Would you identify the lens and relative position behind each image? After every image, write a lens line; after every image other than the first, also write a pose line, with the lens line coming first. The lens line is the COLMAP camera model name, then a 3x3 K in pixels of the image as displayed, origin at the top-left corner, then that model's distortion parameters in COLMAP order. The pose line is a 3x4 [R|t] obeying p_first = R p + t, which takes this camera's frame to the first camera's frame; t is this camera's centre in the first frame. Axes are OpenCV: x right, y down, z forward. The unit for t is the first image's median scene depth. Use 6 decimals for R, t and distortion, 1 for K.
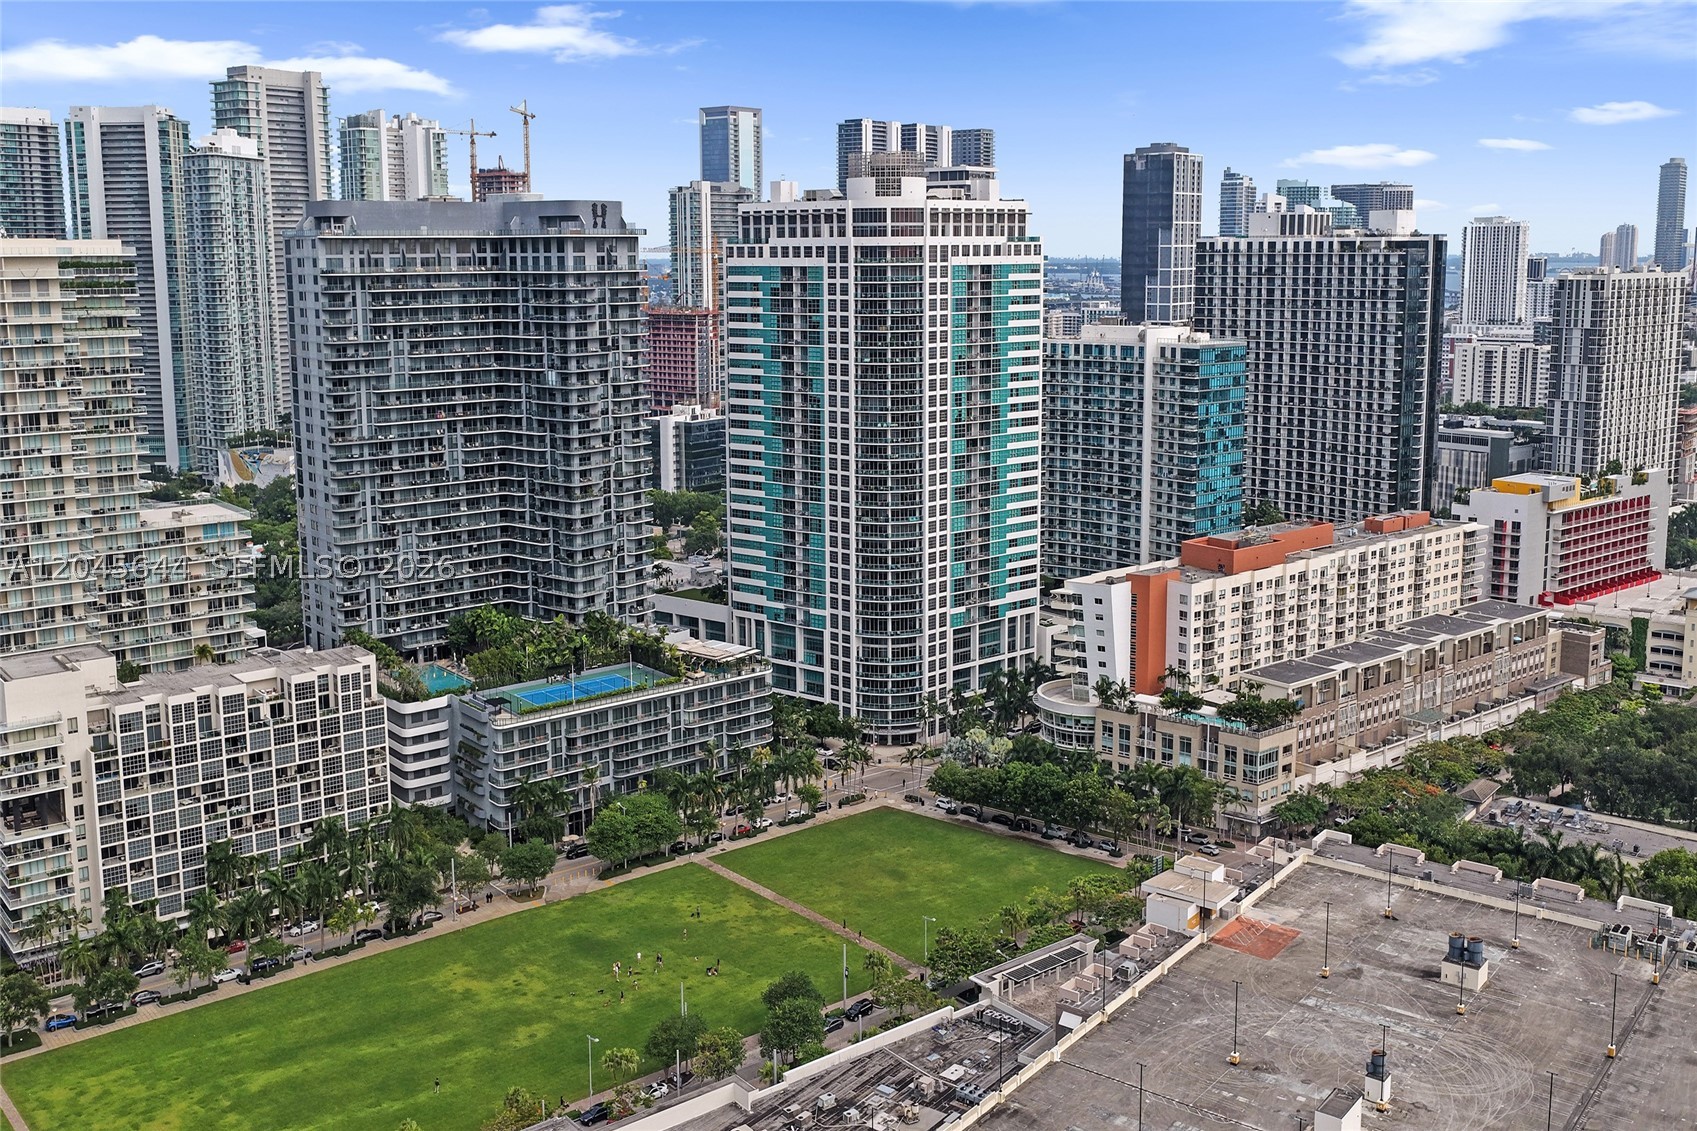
lens RADIAL K [[1779.2, 0, 842.1], [0, 1779.2, 567.6], [0, 0, 1]] dist [-0.002331, 0.000000]
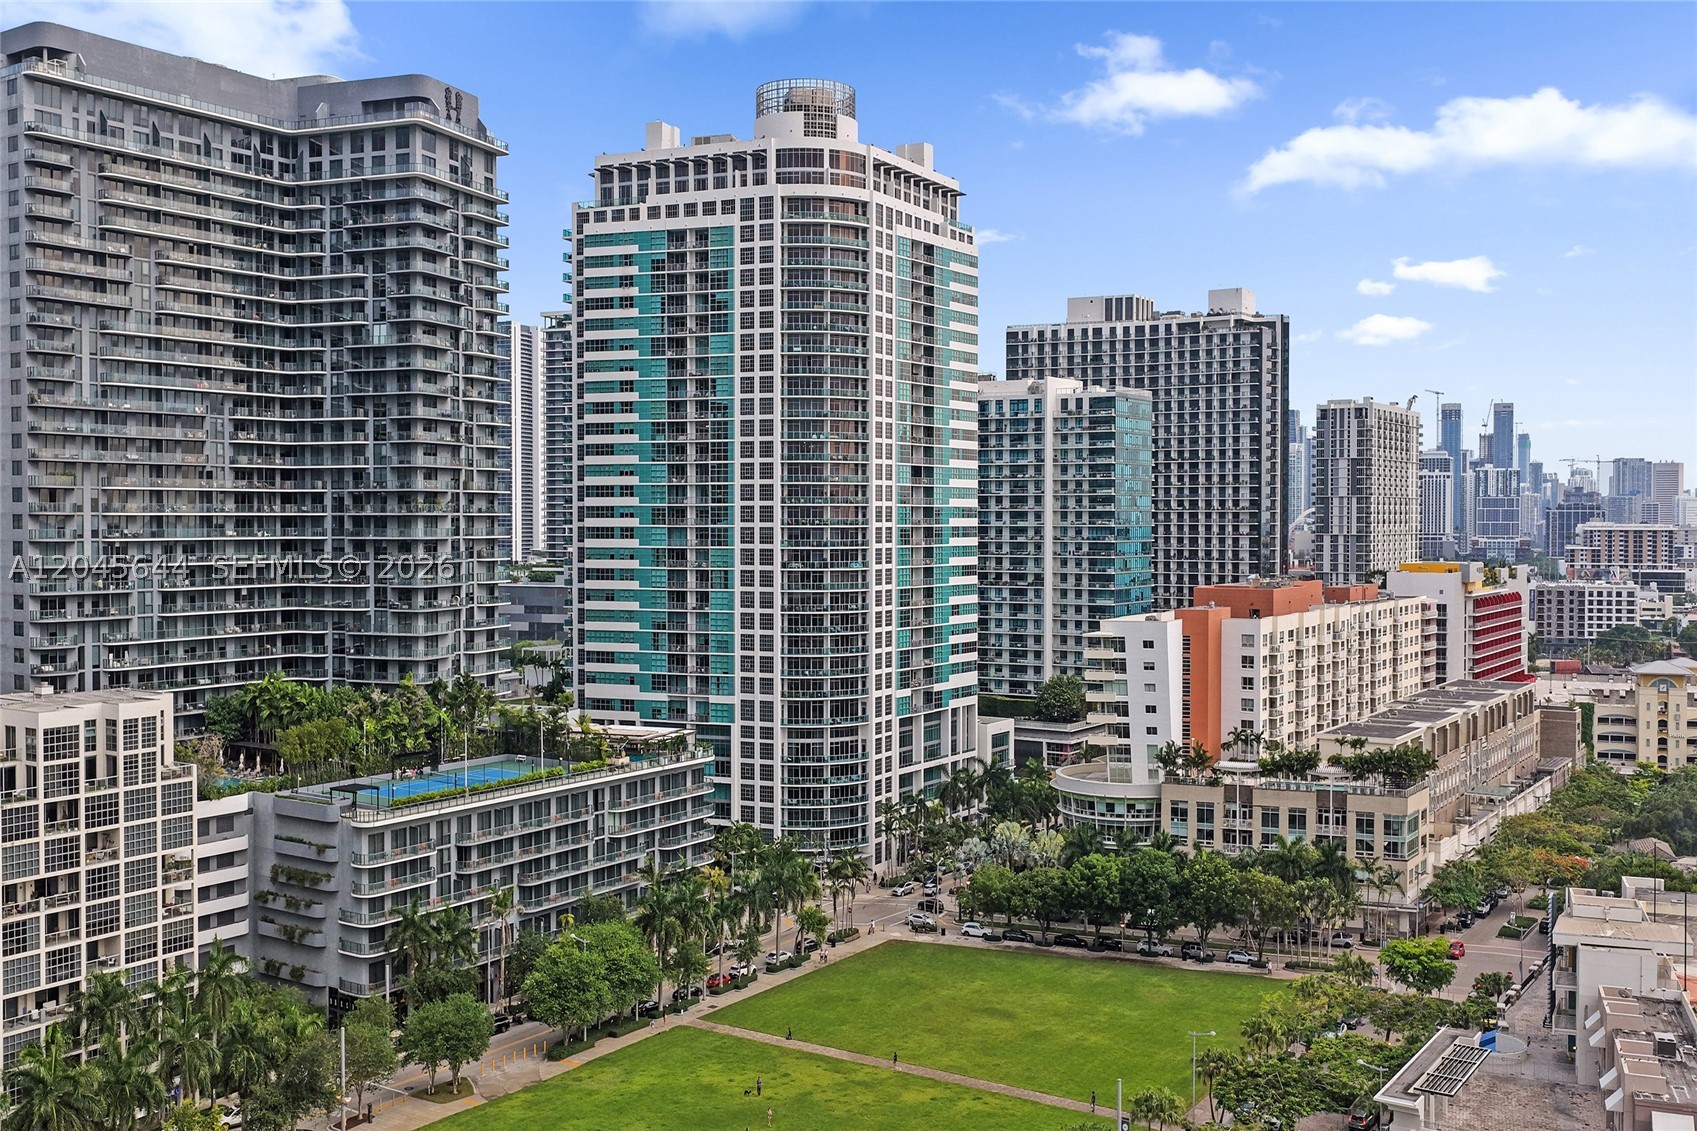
lens RADIAL K [[1779.2, 0, 933.7], [0, 1779.2, 585.9], [0, 0, 1]] dist [-0.002331, 0.000000]
pose [[0.946373, -0.006704, 0.323007, -0.174999], [0.053780, 0.989104, -0.137040, 0.087785], [-0.318569, 0.147063, 0.936422, 0.301245]]
